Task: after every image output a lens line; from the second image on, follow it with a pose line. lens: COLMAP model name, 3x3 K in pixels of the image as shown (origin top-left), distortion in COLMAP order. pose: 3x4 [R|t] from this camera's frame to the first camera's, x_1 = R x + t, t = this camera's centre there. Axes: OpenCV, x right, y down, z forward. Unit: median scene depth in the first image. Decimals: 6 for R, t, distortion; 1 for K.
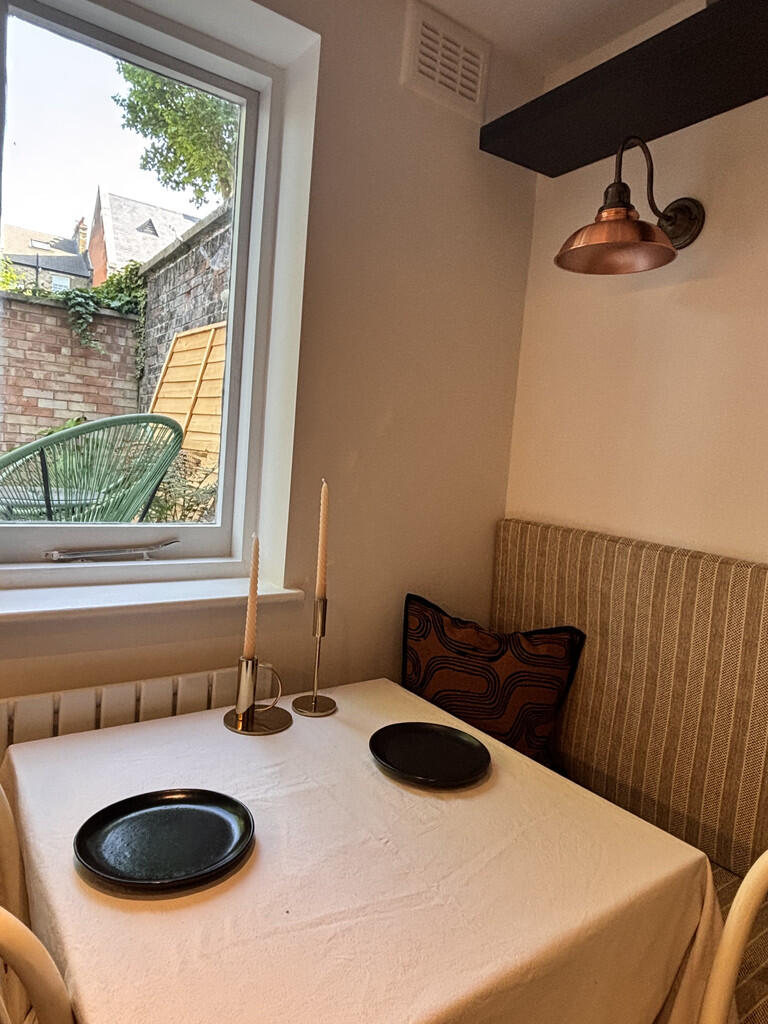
lens RADIAL K [[657.5, 0, 387.4], [0, 657.5, 504.7], [0, 0, 1]] dist [0.032621, -0.004411]
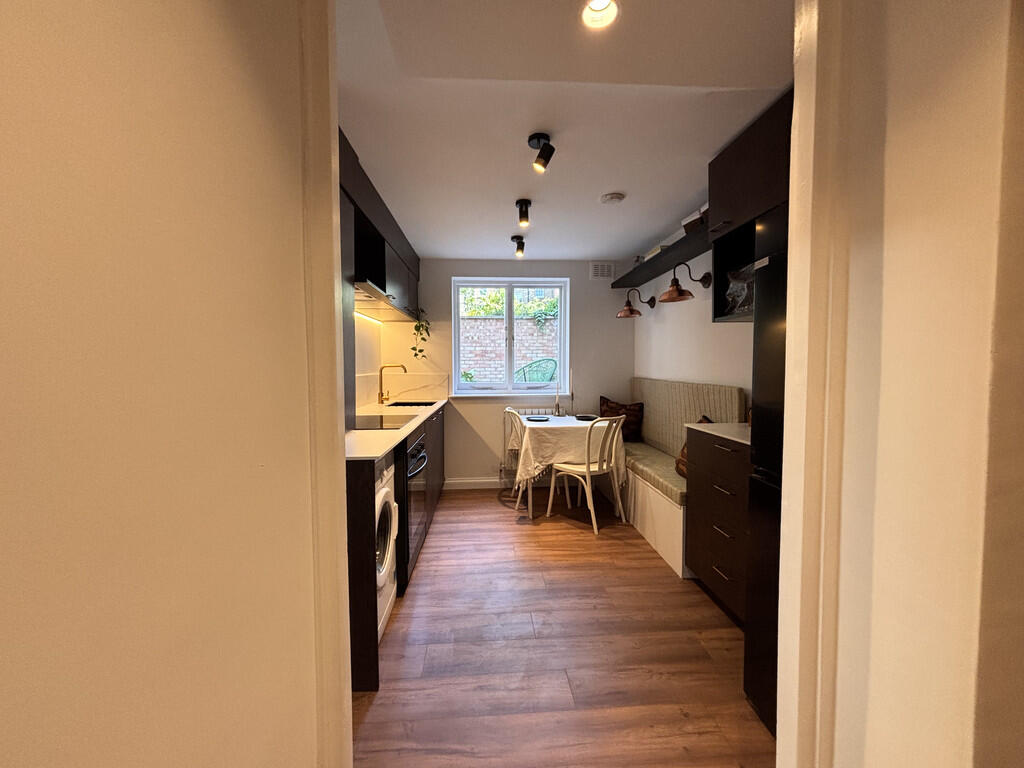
lens RADIAL K [[411.1, 0, 510.1], [0, 411.1, 385.2], [0, 0, 1]] dist [-0.001289, -0.000039]
pose [[0.856682, -0.055393, -0.512863, 0.248232], [0.030128, 0.997893, -0.057454, 0.057703], [0.514965, 0.033768, 0.856546, -0.430283]]
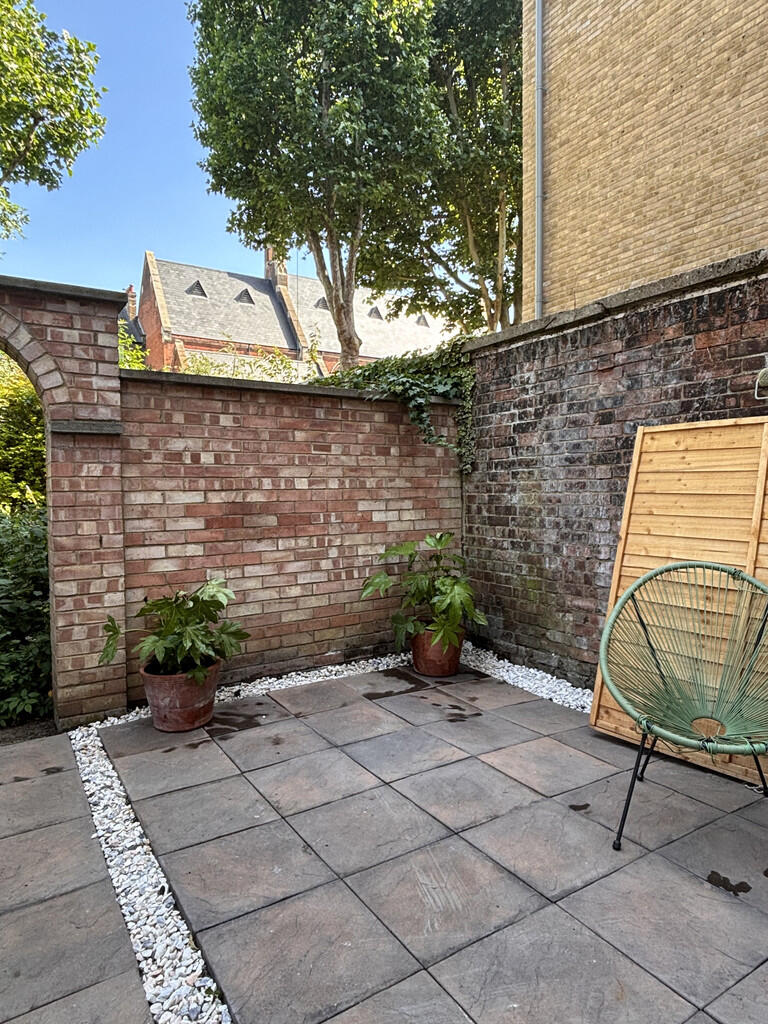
lens RADIAL K [[657.5, 0, 390.0], [0, 657.5, 516.2], [0, 0, 1]] dist [0.032621, -0.004411]
pose [[0.995858, -0.082625, -0.037942, -0.467173], [0.081284, 0.996054, -0.035639, -0.121499], [0.040737, 0.032408, 0.998644, 0.179589]]
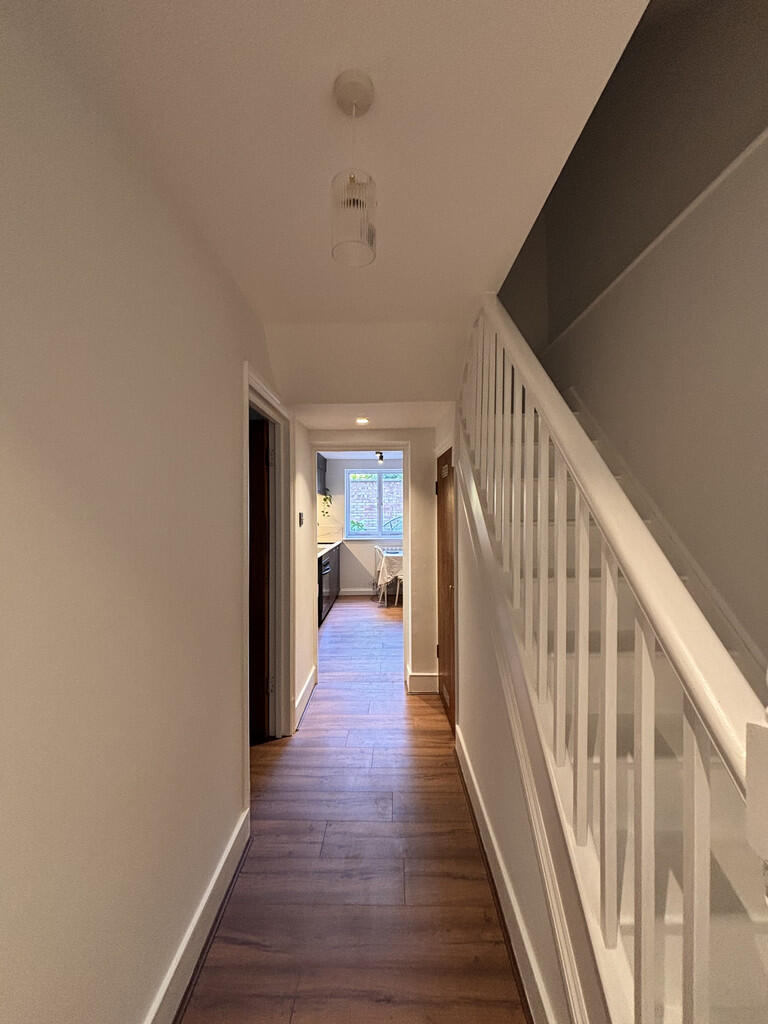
lens RADIAL K [[411.1, 0, 384.2], [0, 411.1, 512.0], [0, 0, 1]] dist [-0.001289, -0.000039]
pose [[0.824820, -0.080119, -0.559690, 0.543558], [0.024585, 0.994055, -0.106067, 0.081688], [0.564861, 0.073726, 0.821886, -0.769103]]
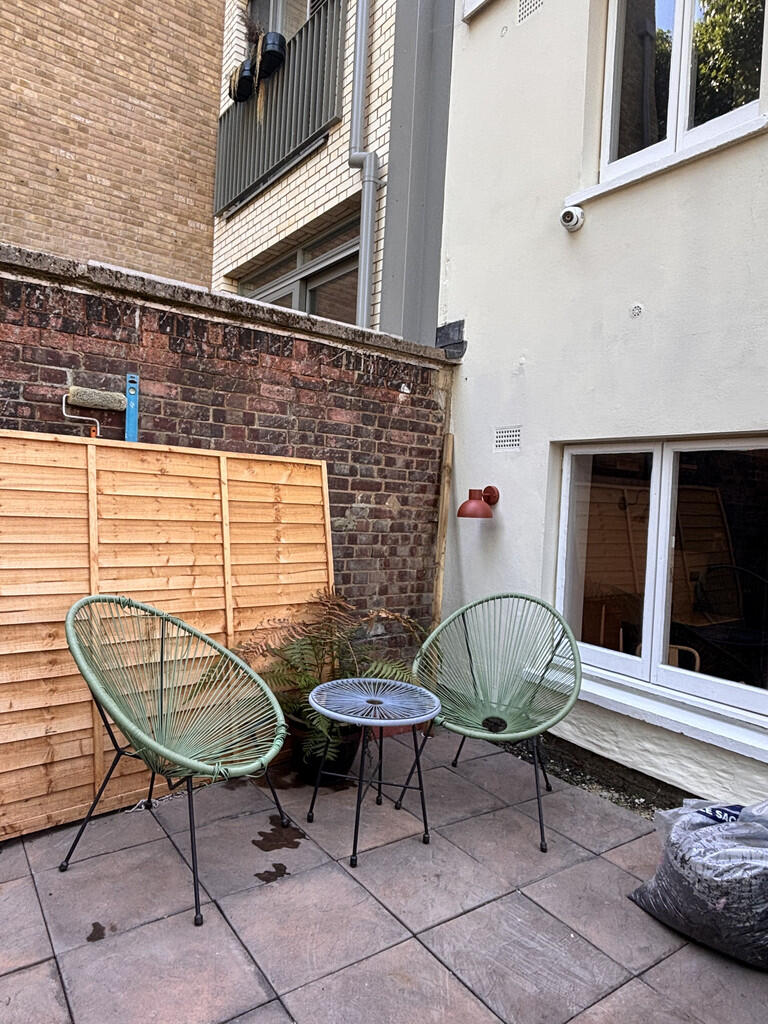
lens RADIAL K [[657.5, 0, 391.2], [0, 657.5, 515.1], [0, 0, 1]] dist [0.032621, -0.004411]
pose [[-0.024201, -0.101522, 0.994539, -0.696852], [0.021219, 0.994554, 0.102040, -0.180184], [-0.999482, 0.023573, -0.021915, 0.478503]]
